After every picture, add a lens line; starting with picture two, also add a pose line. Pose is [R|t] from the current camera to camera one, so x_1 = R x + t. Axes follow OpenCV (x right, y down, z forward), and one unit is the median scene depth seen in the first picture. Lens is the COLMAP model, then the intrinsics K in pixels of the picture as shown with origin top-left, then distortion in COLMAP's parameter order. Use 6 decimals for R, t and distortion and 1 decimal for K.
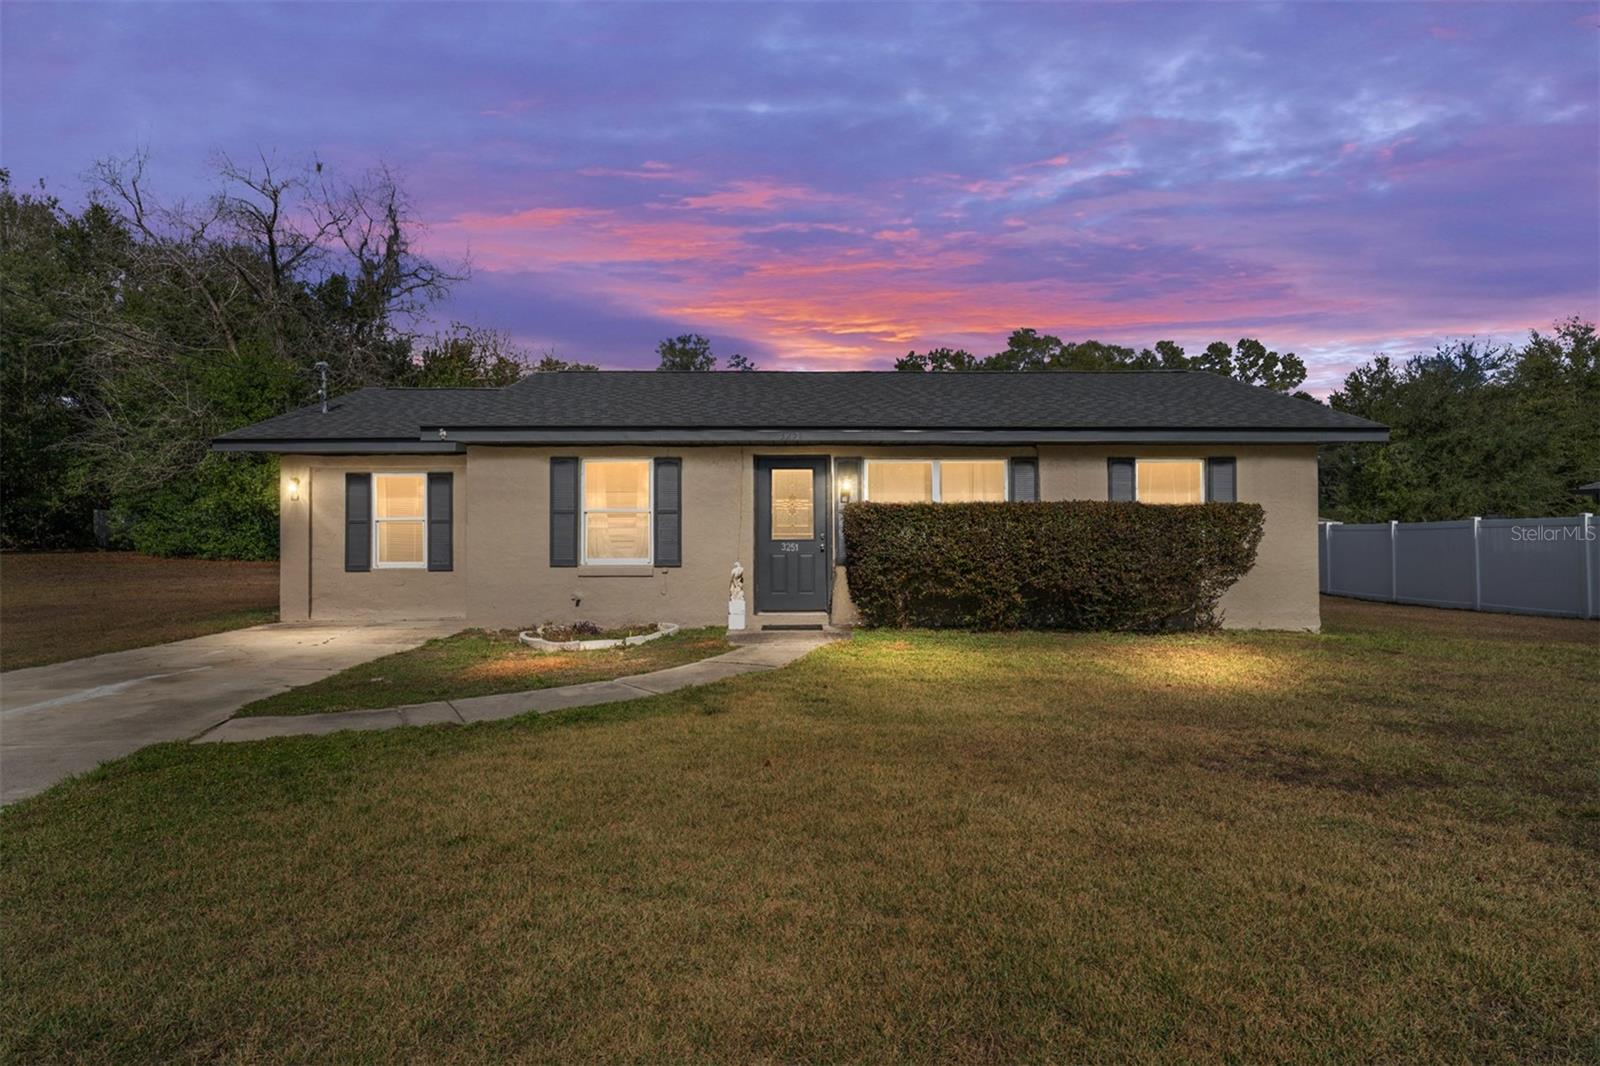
lens RADIAL K [[880.2, 0, 811.6], [0, 880.2, 541.7], [0, 0, 1]] dist [-0.000936, 0.000275]
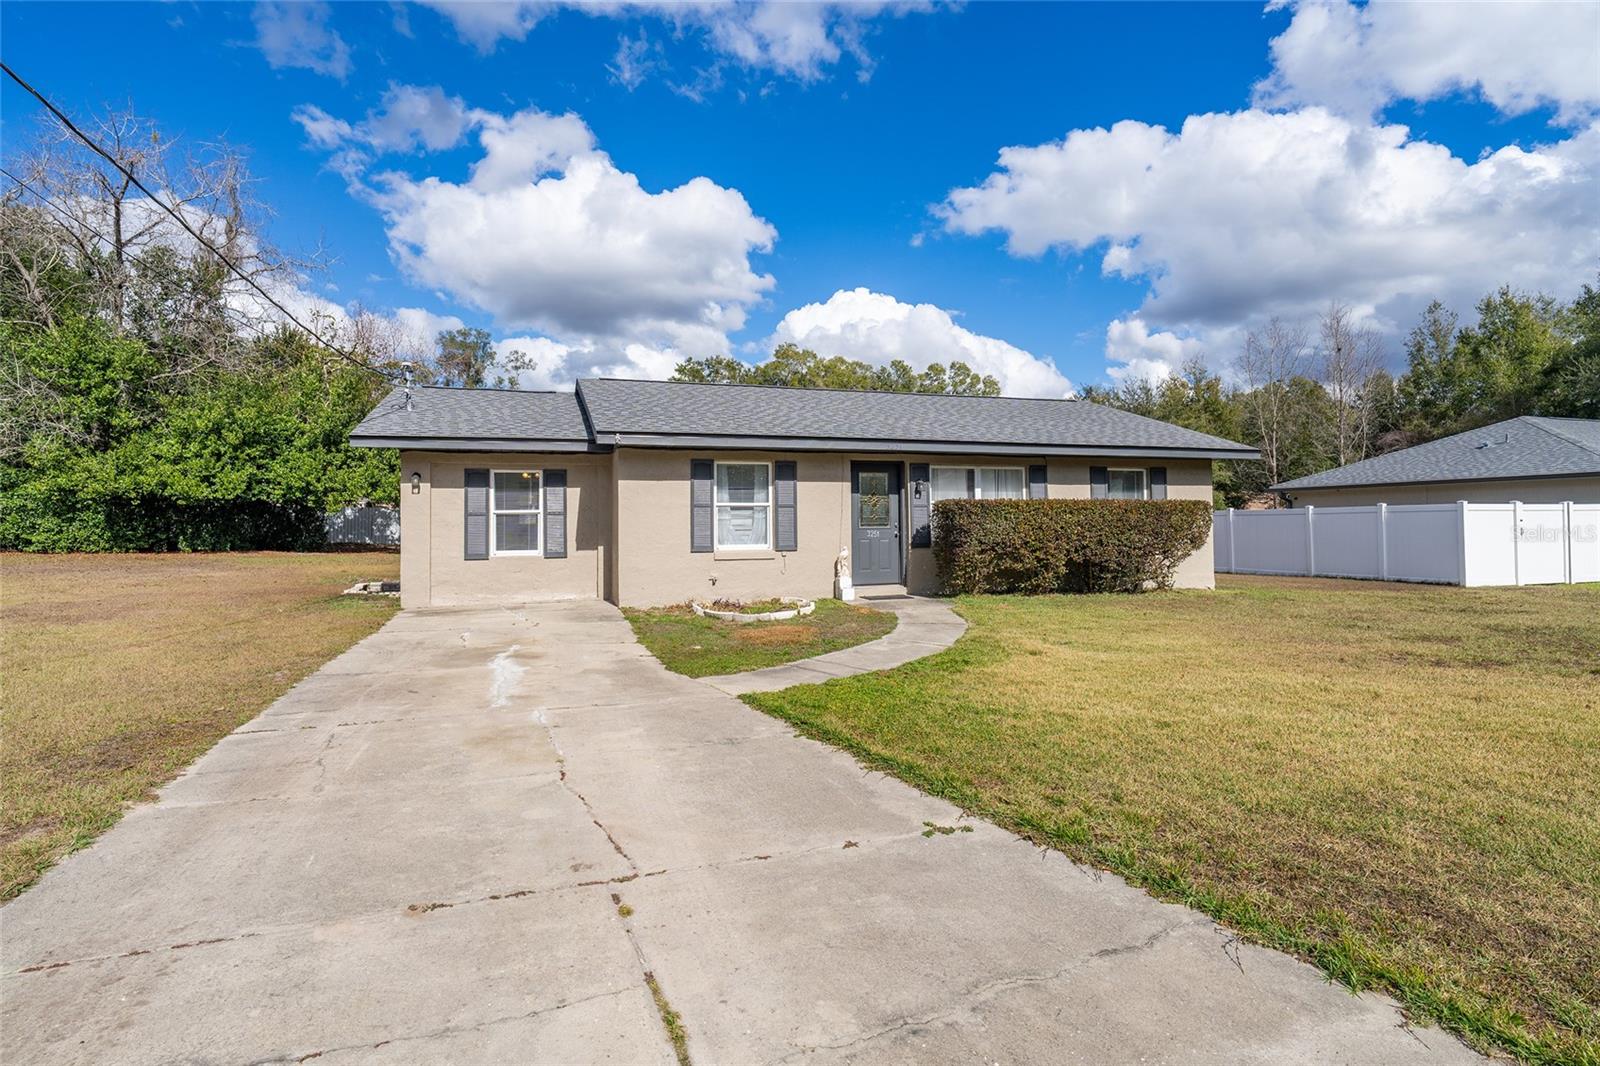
lens RADIAL K [[796.7, 0, 797.8], [0, 796.7, 516.9], [0, 0, 1]] dist [0.001327, -0.000111]
pose [[0.956138, -0.002721, 0.292905, -0.466687], [0.006204, 0.999921, -0.010965, -0.006244], [-0.292852, 0.012301, 0.956079, -0.059130]]
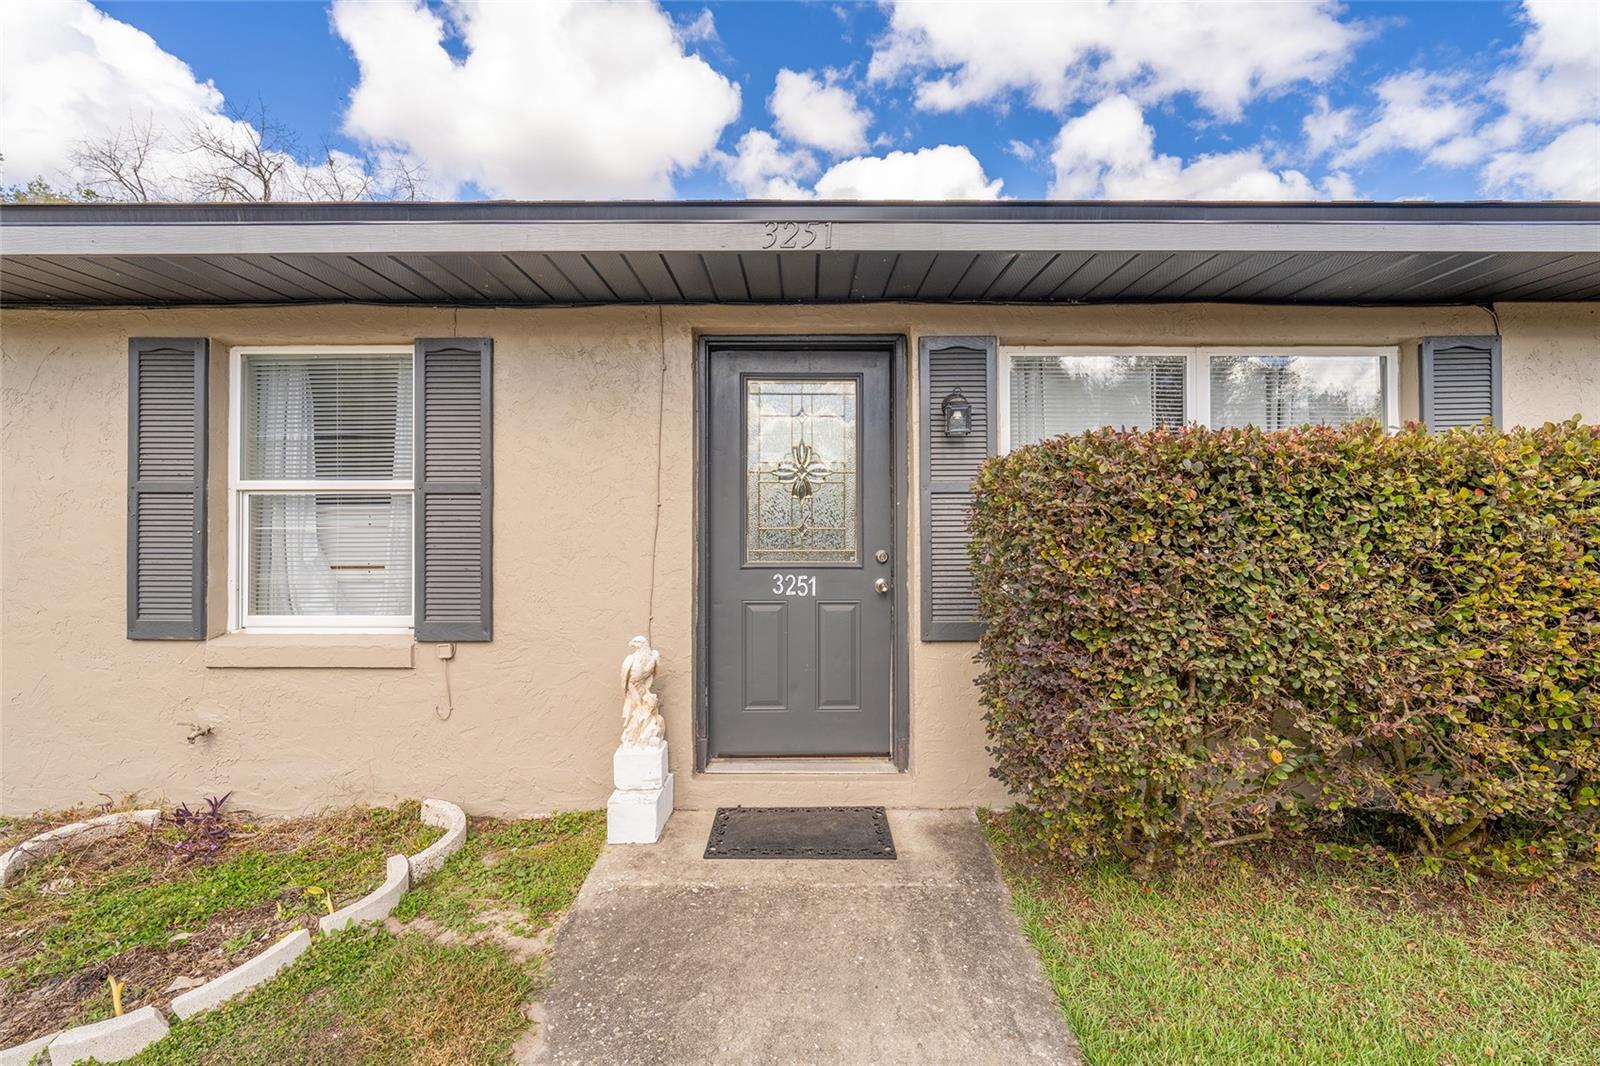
lens RADIAL K [[681.7, 0, 800.2], [0, 681.7, 537.1], [0, 0, 1]] dist [-0.000878, 0.000043]
pose [[0.999755, 0.002822, -0.021934, -0.015946], [-0.002704, 0.999982, 0.005424, -0.016267], [0.021949, -0.005363, 0.999745, 0.717905]]
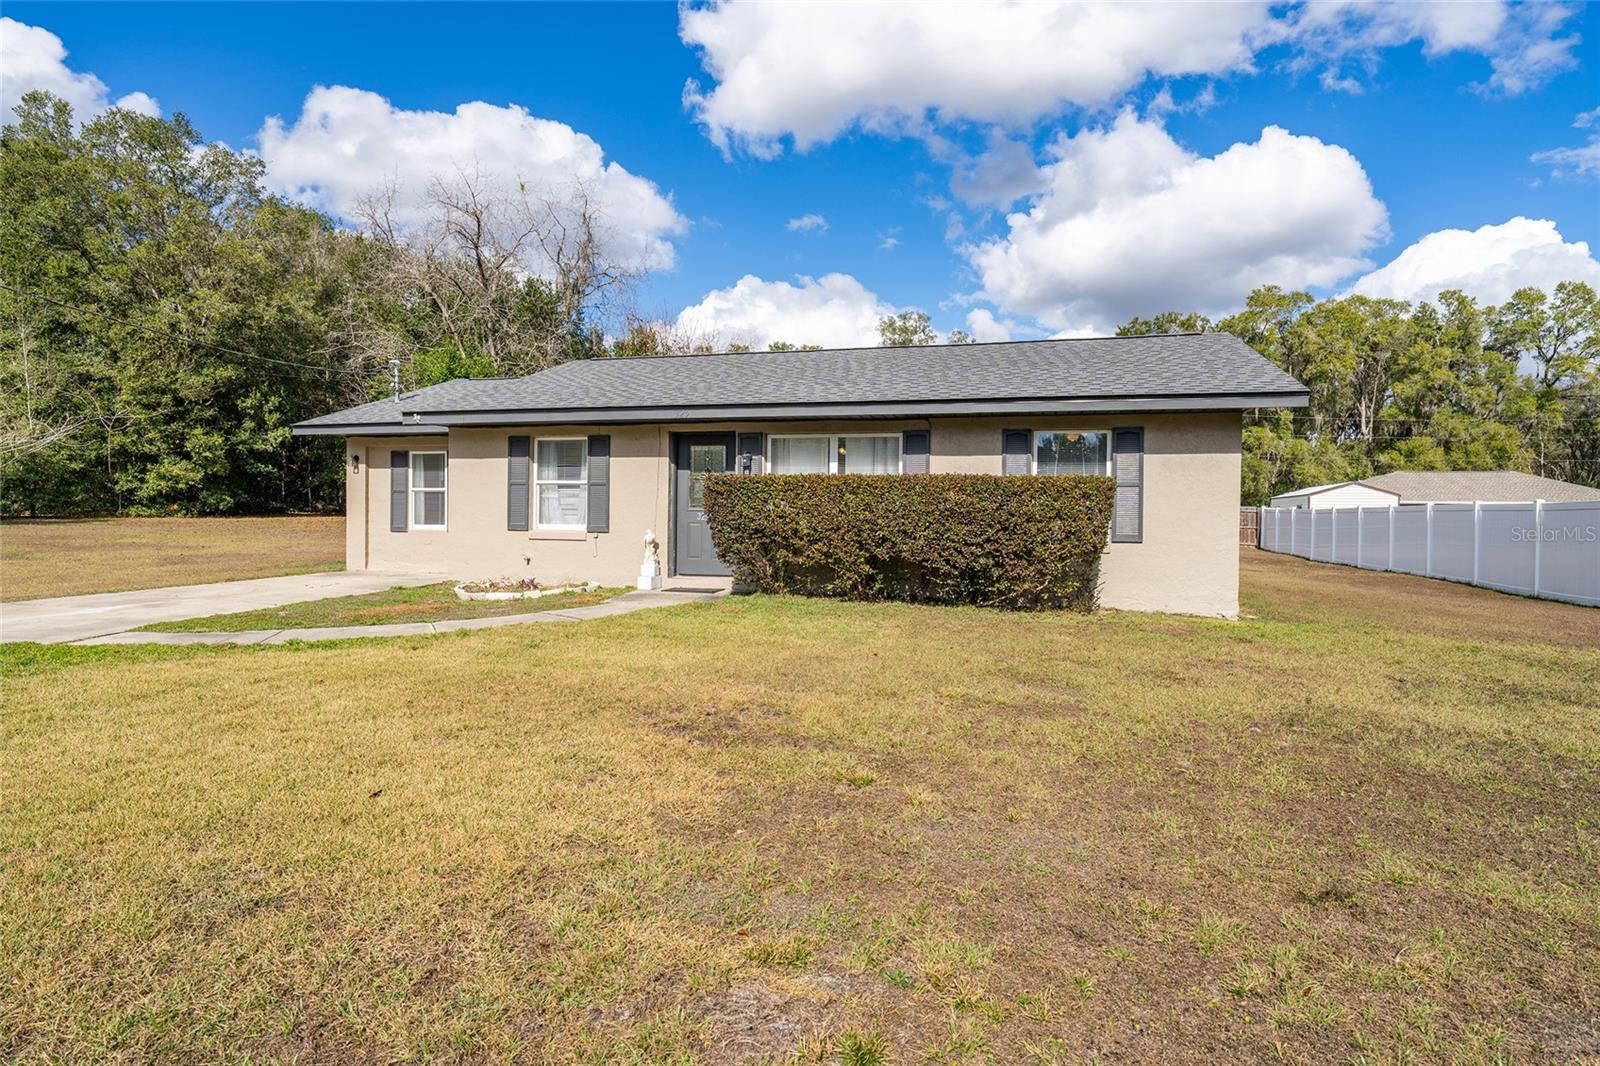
lens RADIAL K [[869.8, 0, 800.0], [0, 869.8, 533.0], [0, 0, 1]] dist [-0.000517, -0.000839]
pose [[0.956810, 0.020609, -0.289981, 0.404230], [-0.015151, 0.999664, 0.021055, 0.001981], [0.290318, -0.015752, 0.956801, 0.007656]]
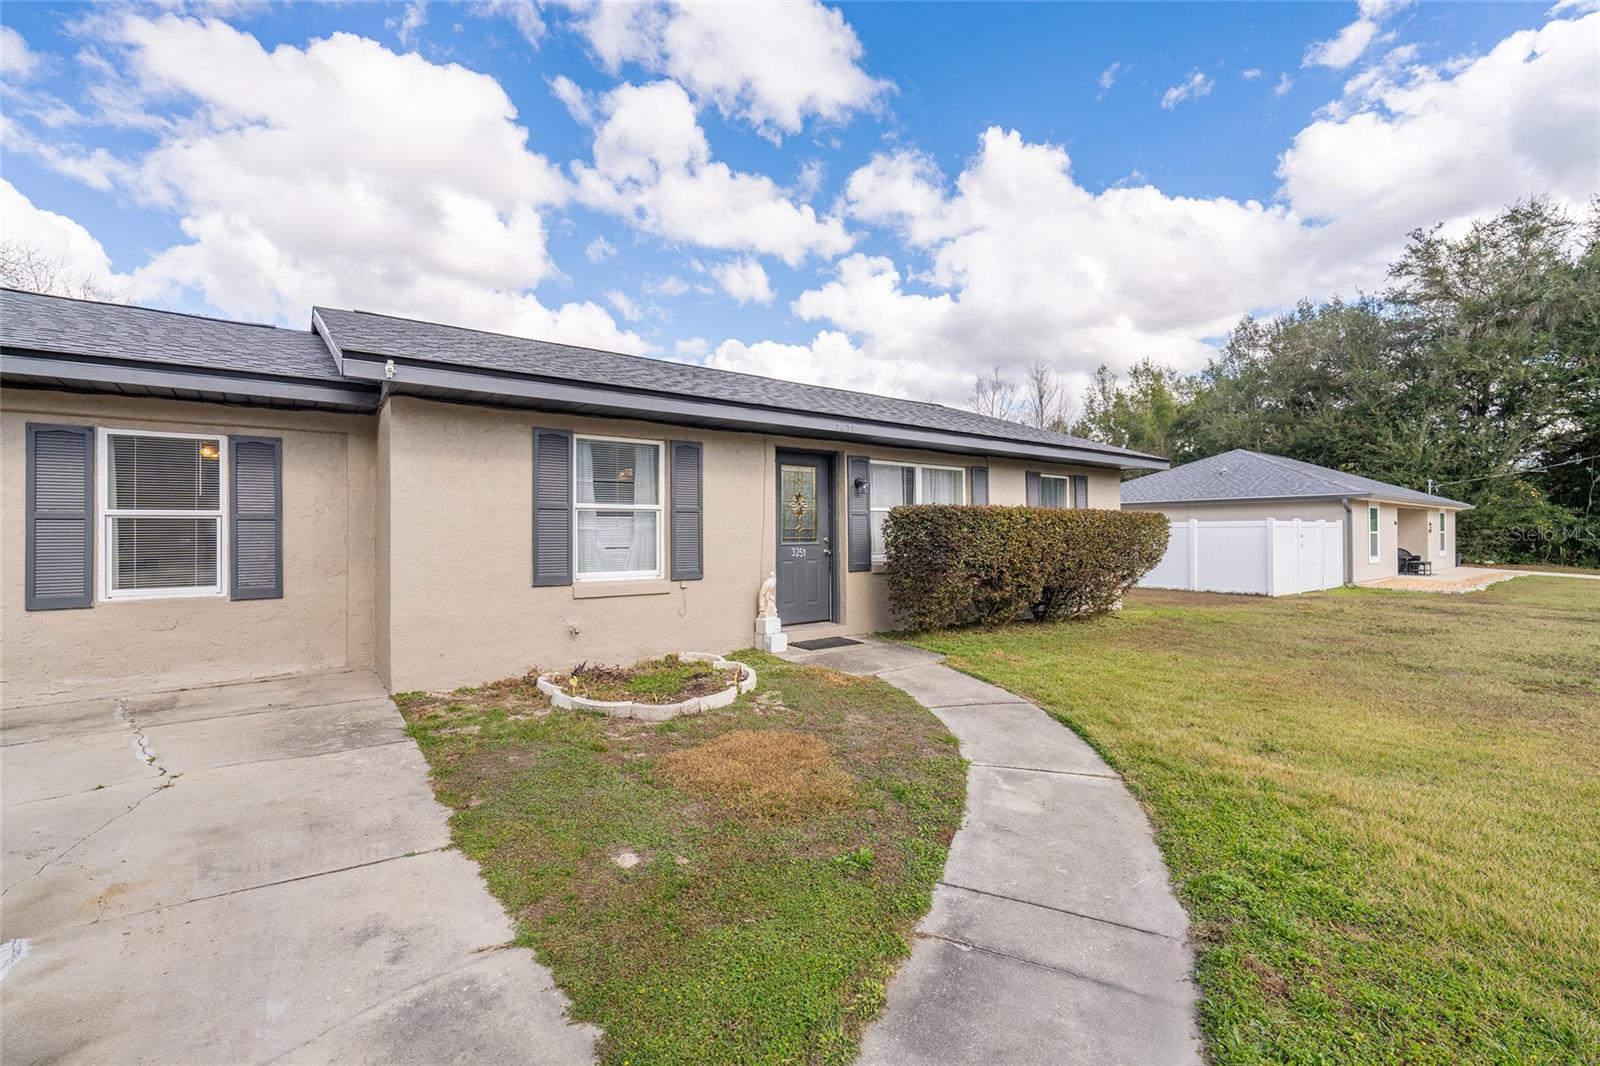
lens RADIAL K [[681.7, 0, 800.2], [0, 681.7, 537.1], [0, 0, 1]] dist [-0.000878, 0.000043]
pose [[0.810062, -0.003301, 0.586335, -0.433507], [0.001206, 0.999991, 0.003964, -0.011975], [-0.586343, -0.002504, 0.810059, 0.444593]]
